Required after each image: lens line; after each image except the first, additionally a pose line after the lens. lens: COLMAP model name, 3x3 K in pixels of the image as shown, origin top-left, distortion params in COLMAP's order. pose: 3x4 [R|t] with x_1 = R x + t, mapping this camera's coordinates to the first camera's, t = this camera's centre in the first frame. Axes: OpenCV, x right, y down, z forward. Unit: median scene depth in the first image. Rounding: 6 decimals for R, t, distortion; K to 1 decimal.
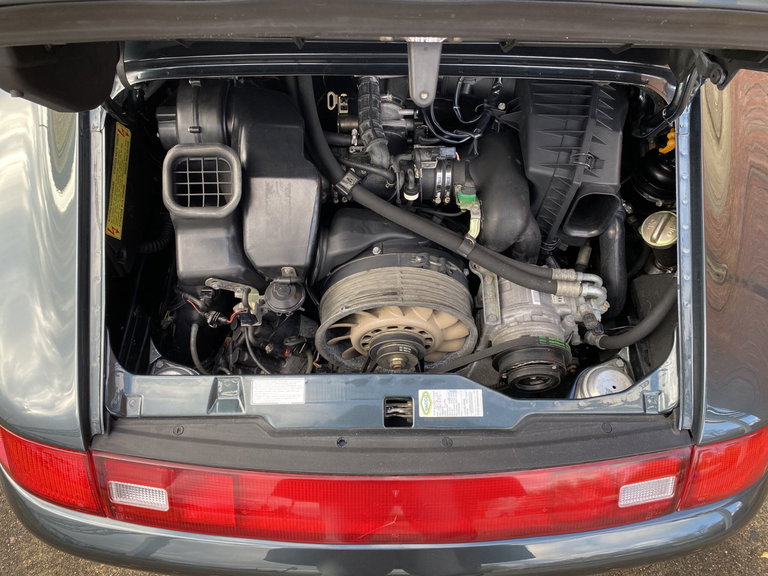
lens RADIAL K [[594.3, 0, 384.9], [0, 594.3, 290.8], [0, 0, 1]] dist [0.007207, -0.003147]
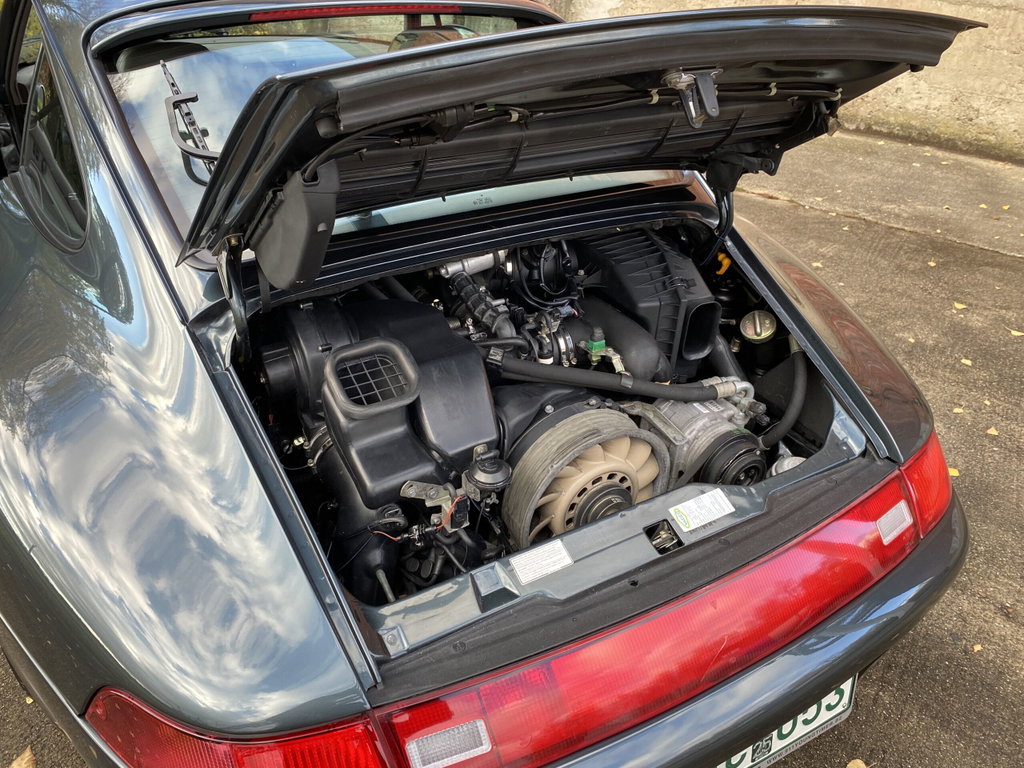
lens RADIAL K [[792.4, 0, 513.3], [0, 792.4, 387.7], [0, 0, 1]] dist [0.007207, -0.003147]
pose [[0.865486, -0.257213, 0.429856, -0.603518], [0.416028, 0.847052, -0.330793, 0.298040], [-0.279026, 0.465128, 0.840119, -0.061800]]
